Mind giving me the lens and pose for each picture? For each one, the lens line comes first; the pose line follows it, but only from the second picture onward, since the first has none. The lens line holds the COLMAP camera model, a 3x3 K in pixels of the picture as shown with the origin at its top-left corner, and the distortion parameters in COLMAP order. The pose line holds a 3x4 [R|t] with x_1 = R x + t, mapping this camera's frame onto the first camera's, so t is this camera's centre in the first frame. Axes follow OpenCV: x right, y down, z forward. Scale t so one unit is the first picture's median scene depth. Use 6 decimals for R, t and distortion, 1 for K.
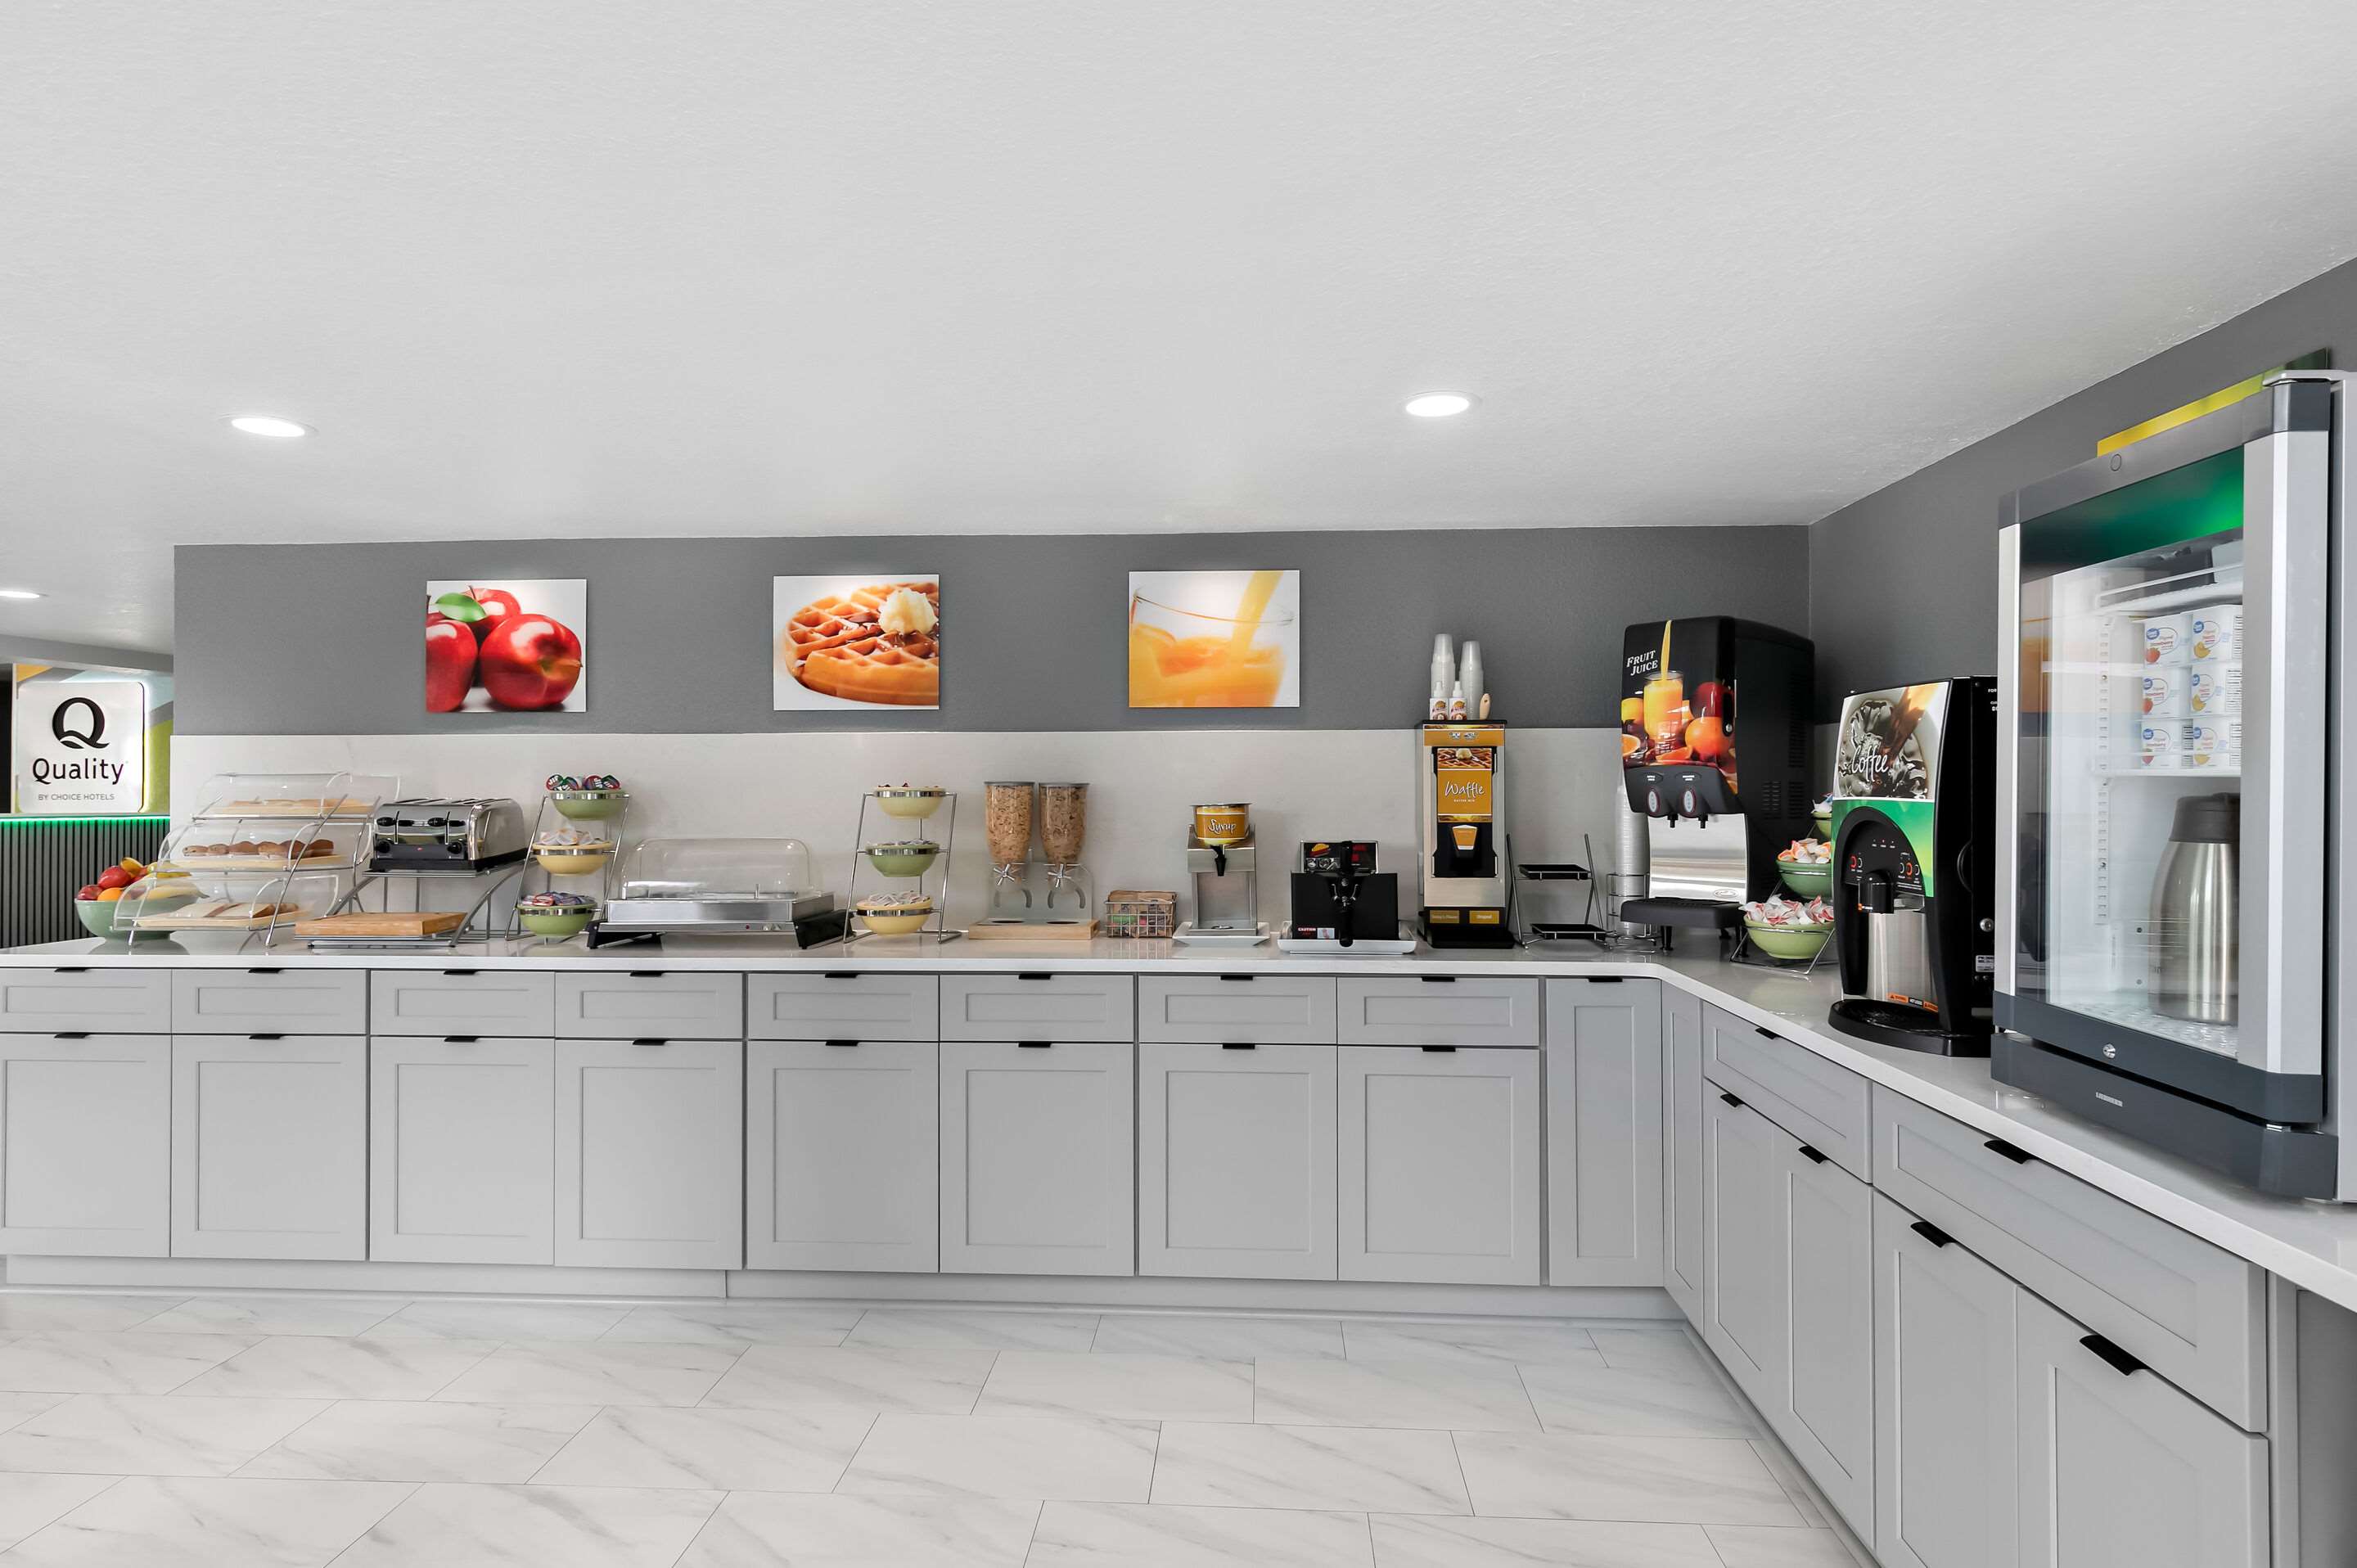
lens RADIAL K [[1231.9, 0, 1178.5], [0, 1231.9, 784.0], [0, 0, 1]] dist [-0.001538, -0.000758]
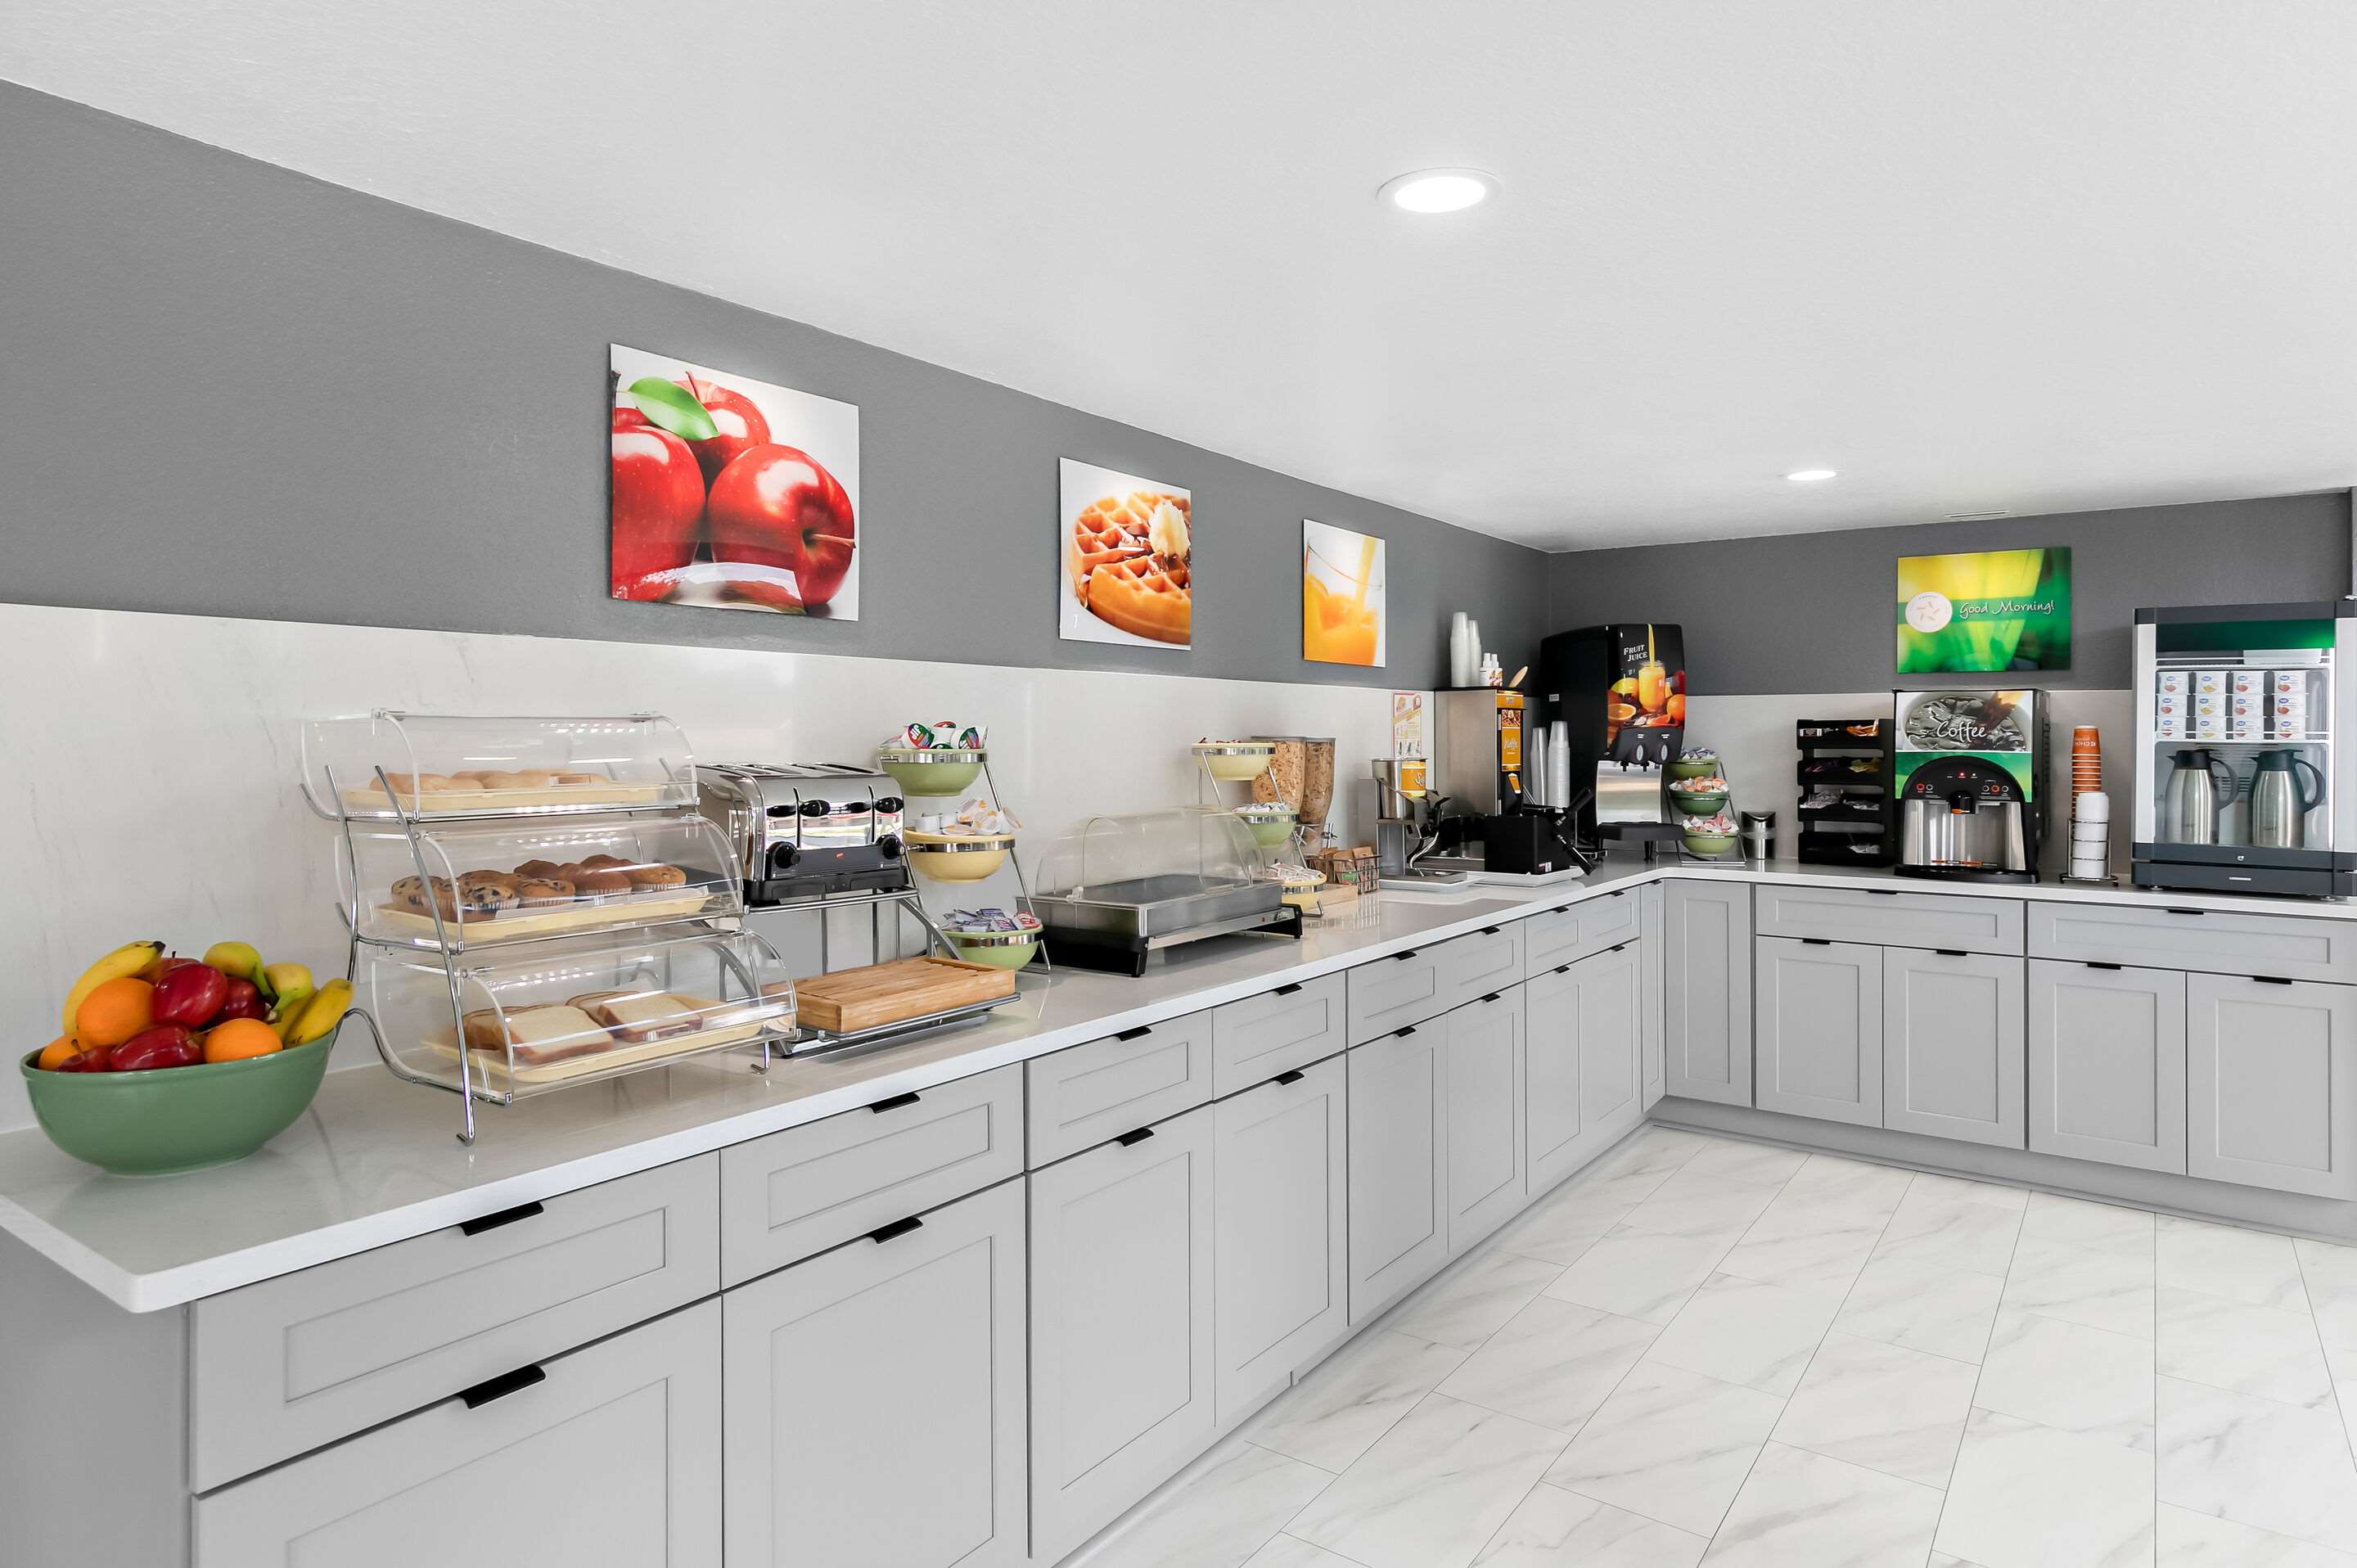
lens RADIAL K [[1373.4, 0, 1178.7], [0, 1373.4, 729.8], [0, 0, 1]] dist [0.016837, 0.000505]
pose [[0.530490, 0.005574, 0.847673, -0.995845], [-0.007089, 0.999973, -0.002138, -0.003853], [-0.847661, -0.004875, 0.530515, 0.505004]]
